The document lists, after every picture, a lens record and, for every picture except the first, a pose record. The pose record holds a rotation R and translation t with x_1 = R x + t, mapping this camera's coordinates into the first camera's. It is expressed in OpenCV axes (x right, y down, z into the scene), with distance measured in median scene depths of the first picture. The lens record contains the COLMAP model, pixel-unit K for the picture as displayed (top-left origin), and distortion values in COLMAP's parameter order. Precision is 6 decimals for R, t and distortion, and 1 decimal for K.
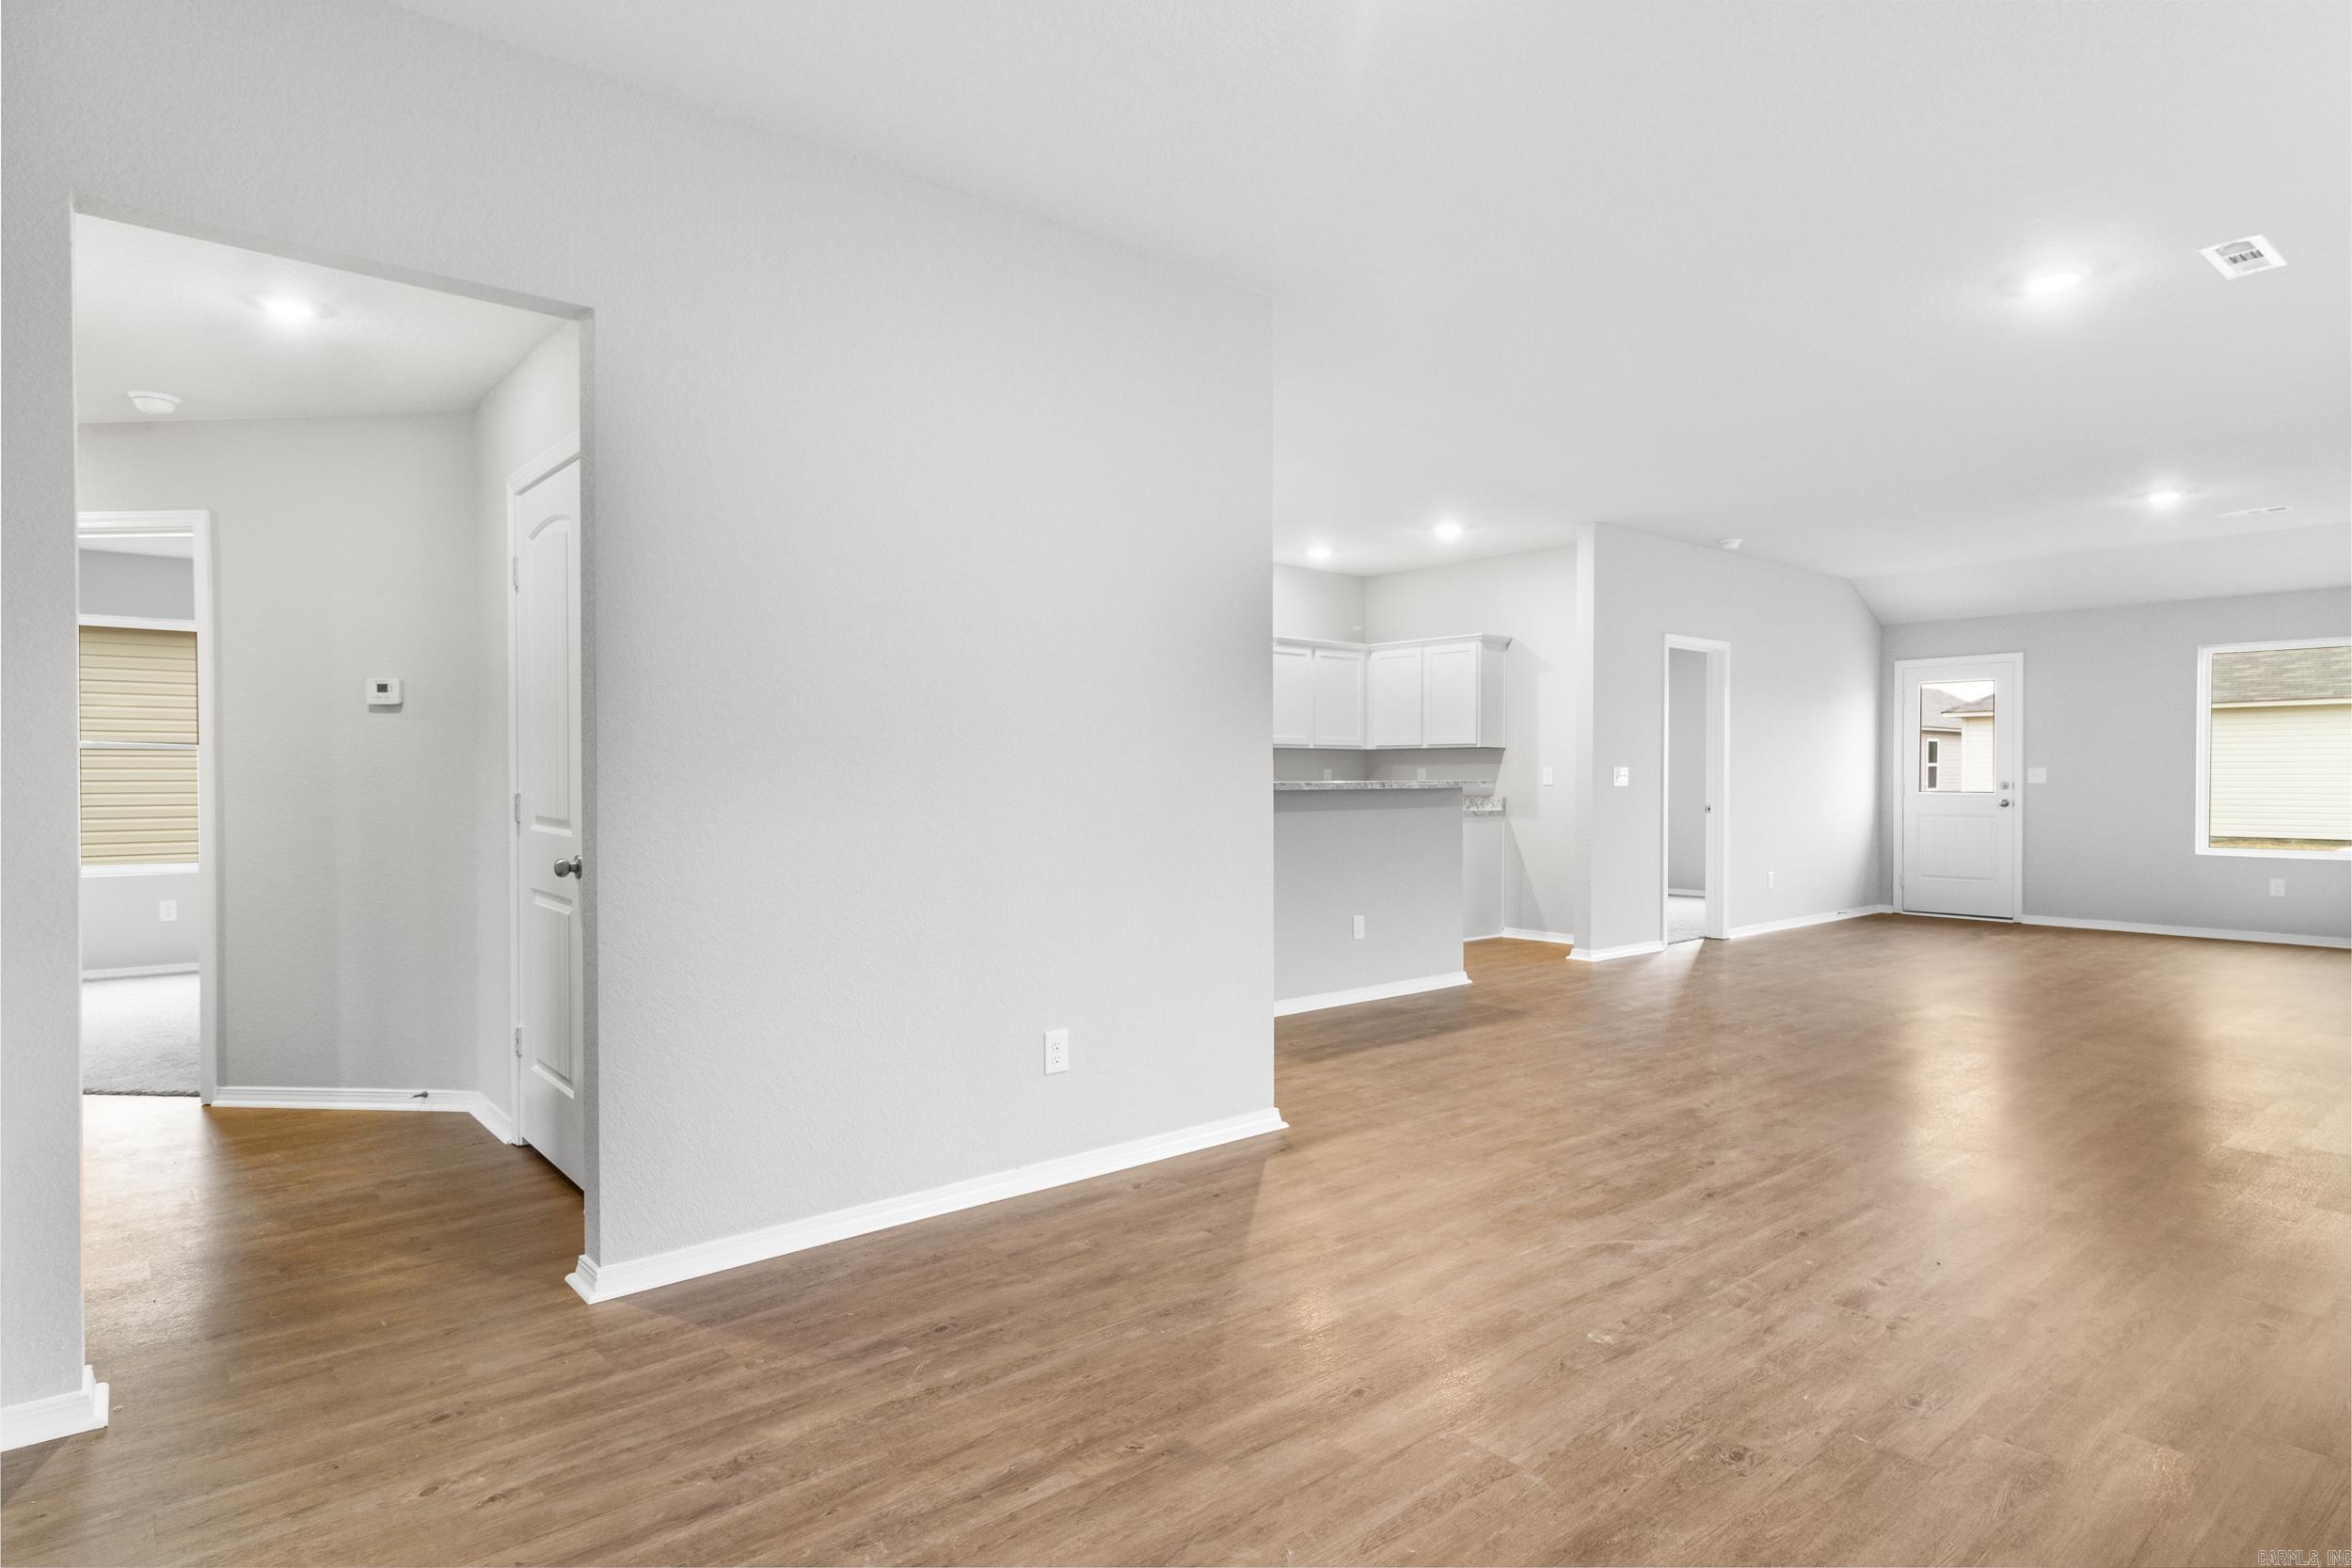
lens RADIAL K [[1282.4, 0, 1186.4], [0, 1282.4, 800.3], [0, 0, 1]] dist [-0.000893, 0.003872]
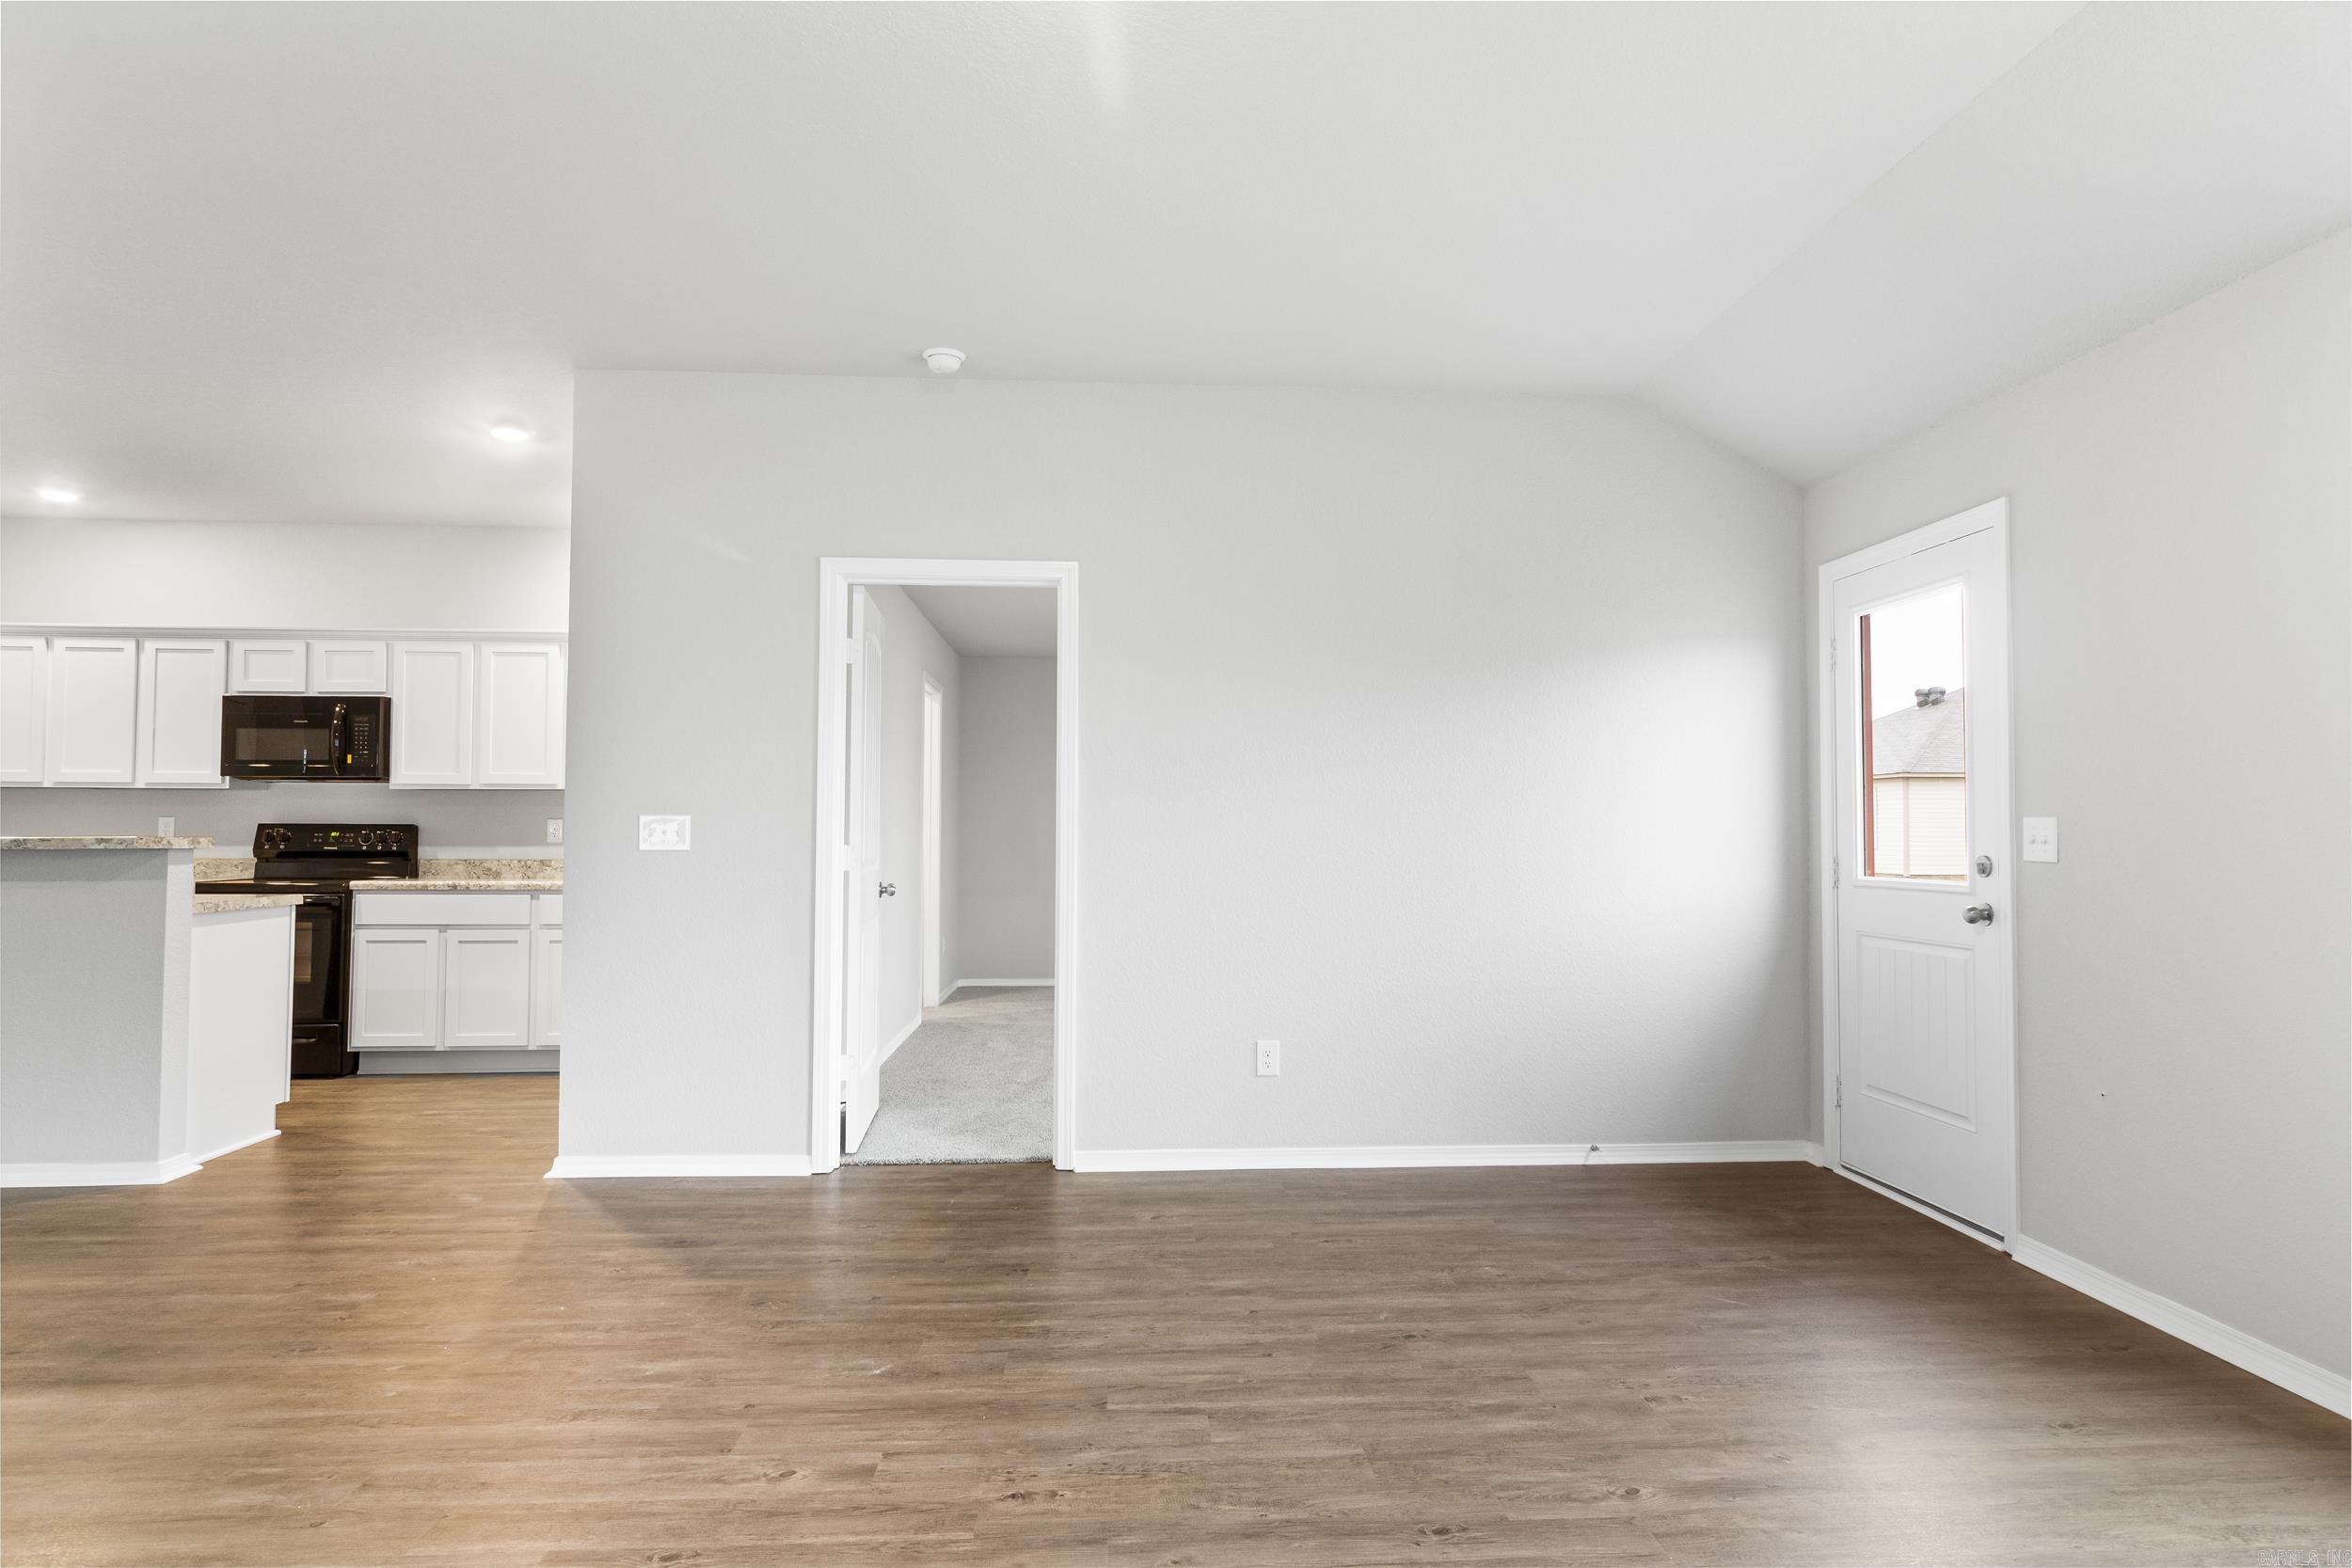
lens RADIAL K [[1282.4, 0, 1195.4], [0, 1282.4, 789.4], [0, 0, 1]] dist [-0.000893, 0.003872]
pose [[0.811065, -0.013352, -0.584803, 0.724218], [-0.015034, 0.998933, -0.043657, -0.014967], [0.584763, 0.044201, 0.809999, 0.616209]]
